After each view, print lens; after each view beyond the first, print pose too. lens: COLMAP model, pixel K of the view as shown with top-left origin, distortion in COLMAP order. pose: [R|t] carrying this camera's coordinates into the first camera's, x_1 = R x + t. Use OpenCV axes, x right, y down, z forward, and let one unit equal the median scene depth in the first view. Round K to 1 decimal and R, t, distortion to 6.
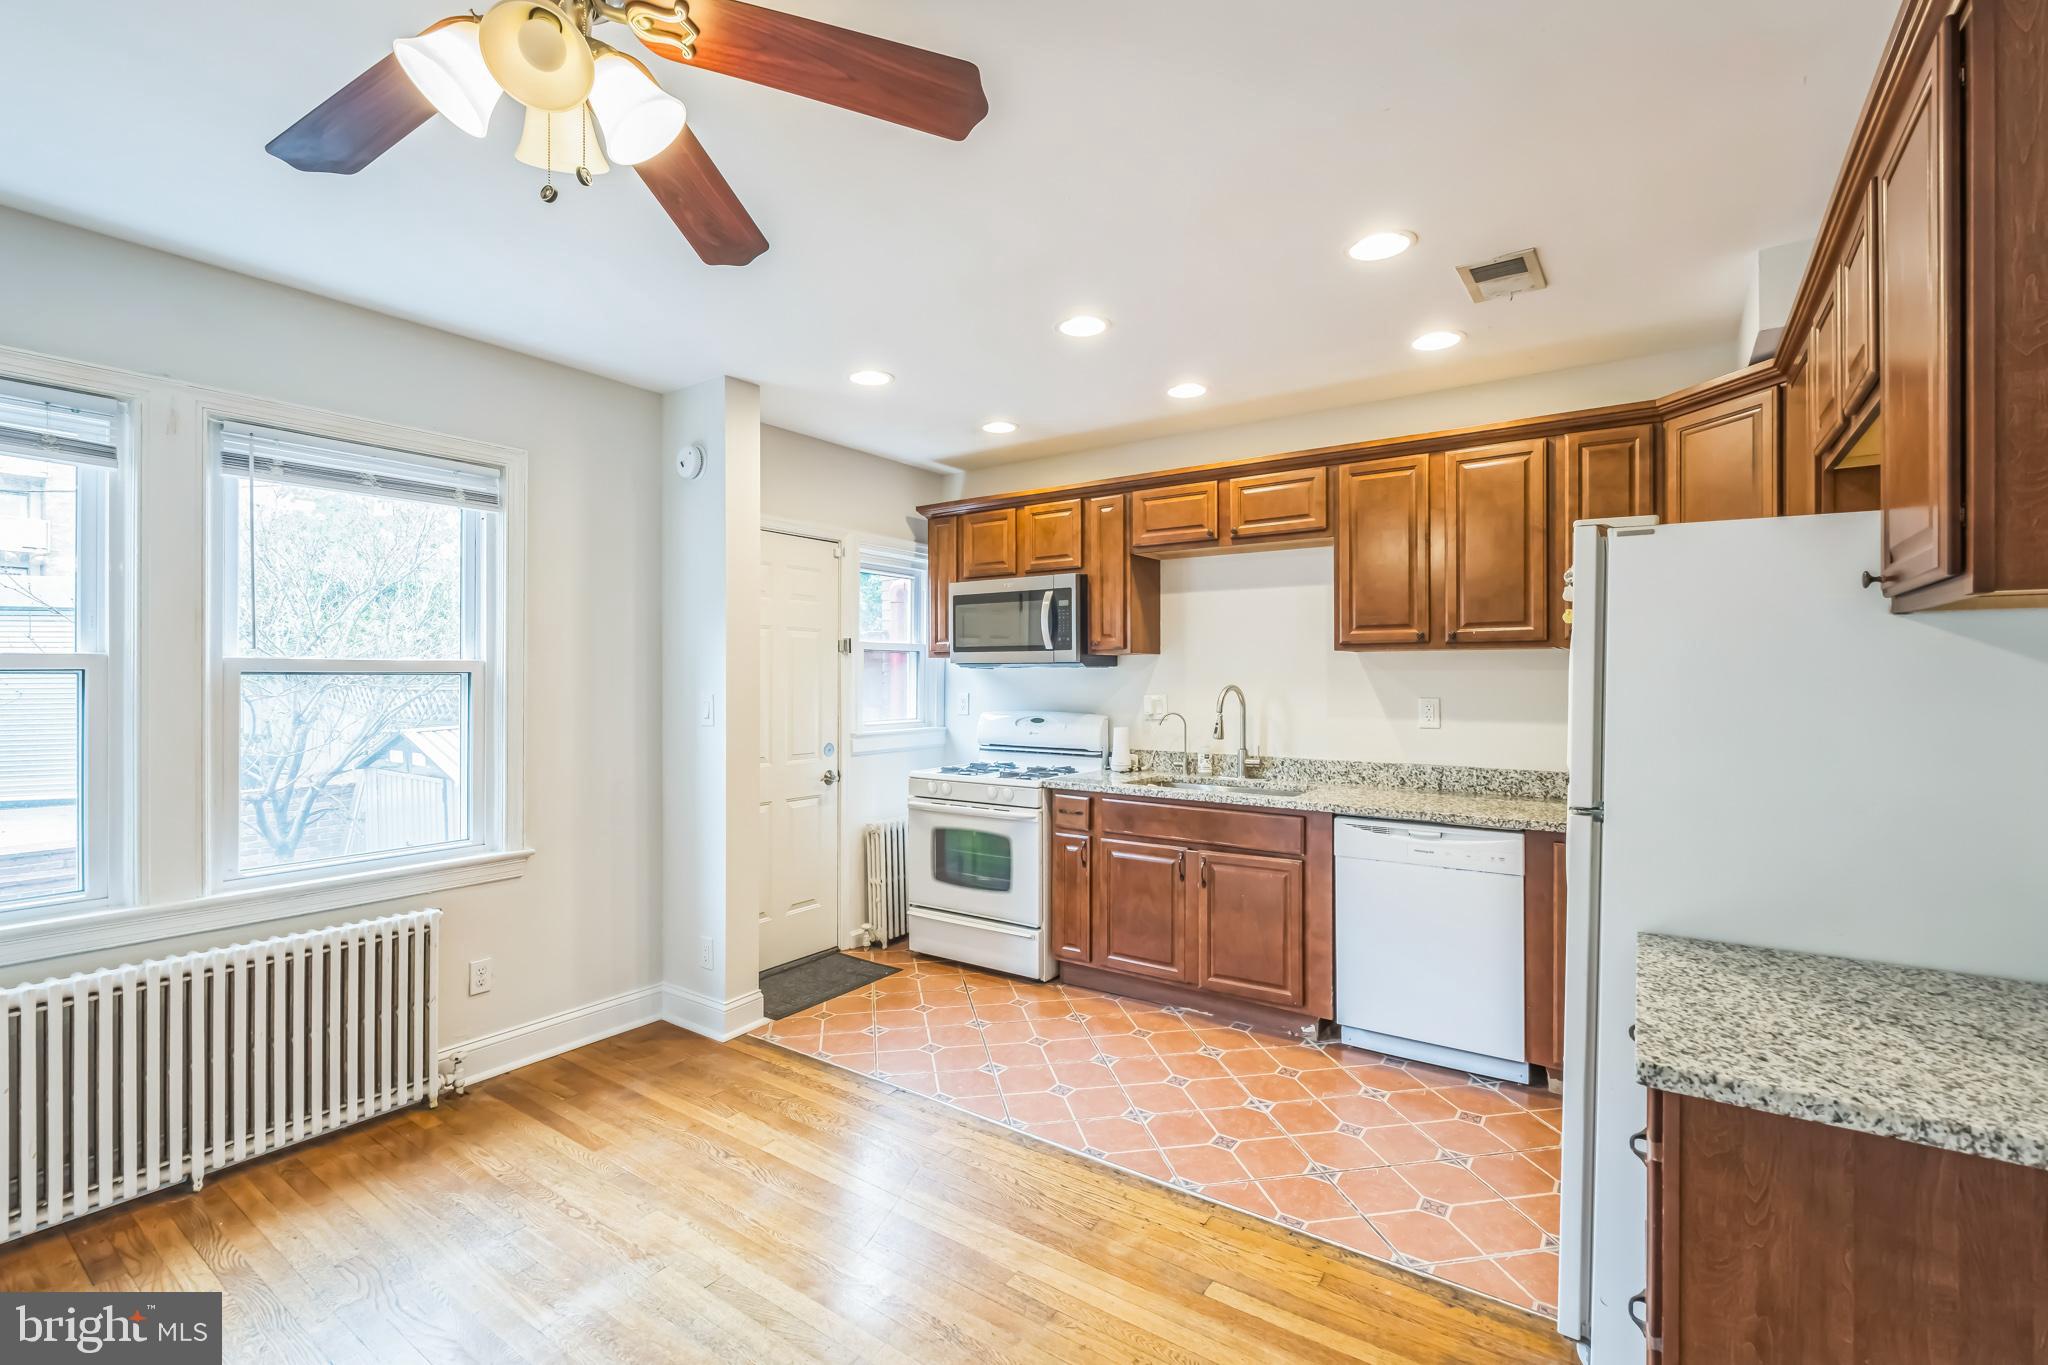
lens RADIAL K [[907.0, 0, 1018.4], [0, 907.0, 674.4], [0, 0, 1]] dist [0.003711, -0.005958]
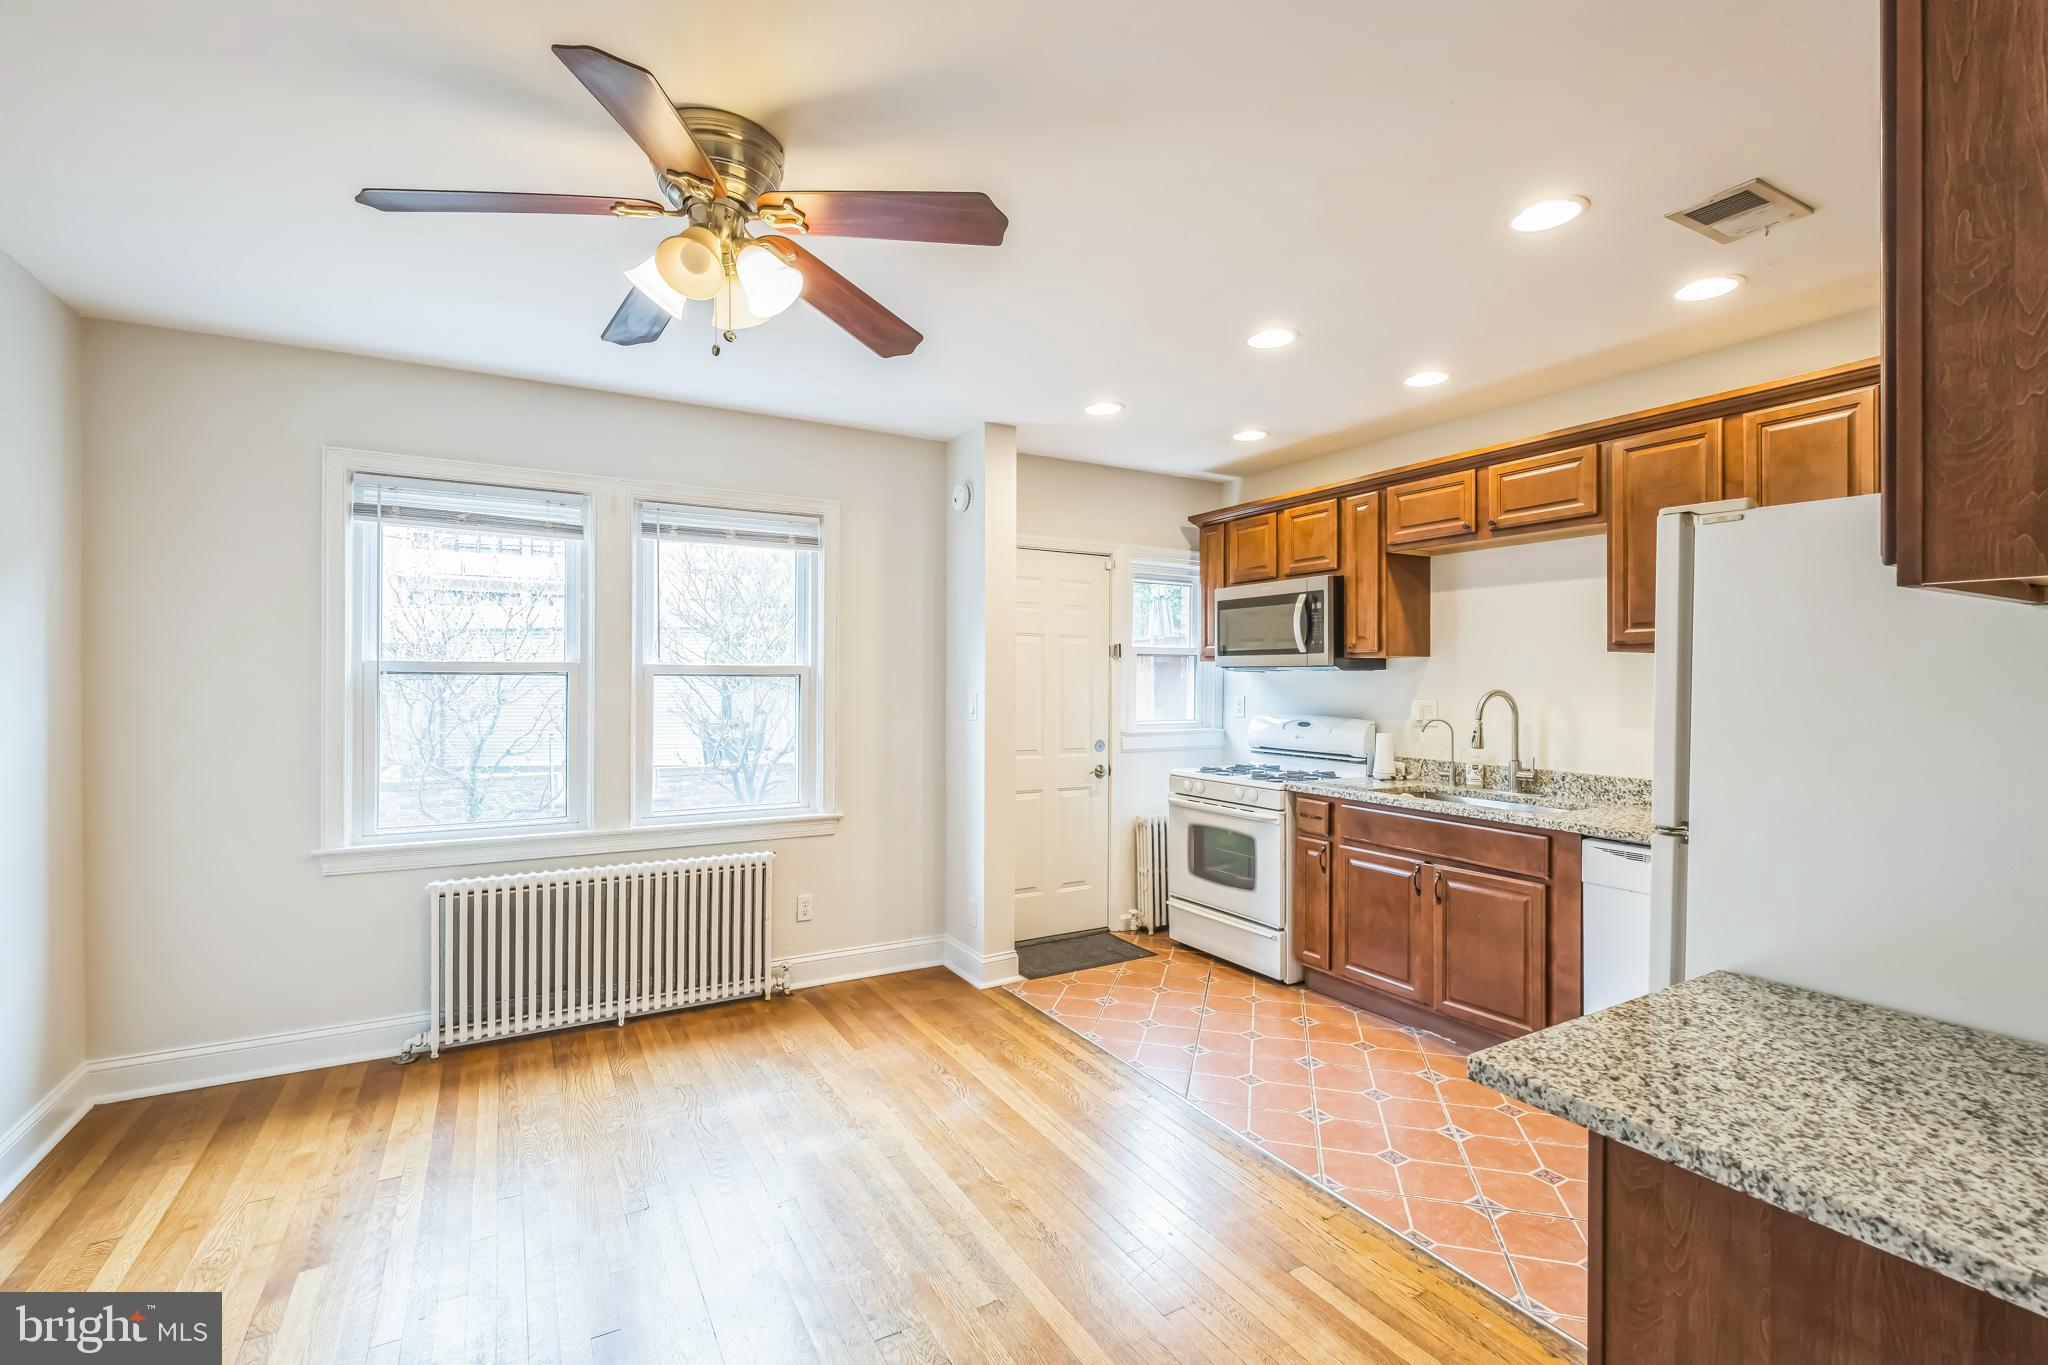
lens RADIAL K [[907.0, 0, 1006.2], [0, 907.0, 674.7], [0, 0, 1]] dist [0.003711, -0.005958]
pose [[0.902852, 0.001588, -0.429948, 0.206392], [-0.002829, 0.999993, -0.002247, -0.000252], [0.429942, 0.003245, 0.902851, -0.047822]]
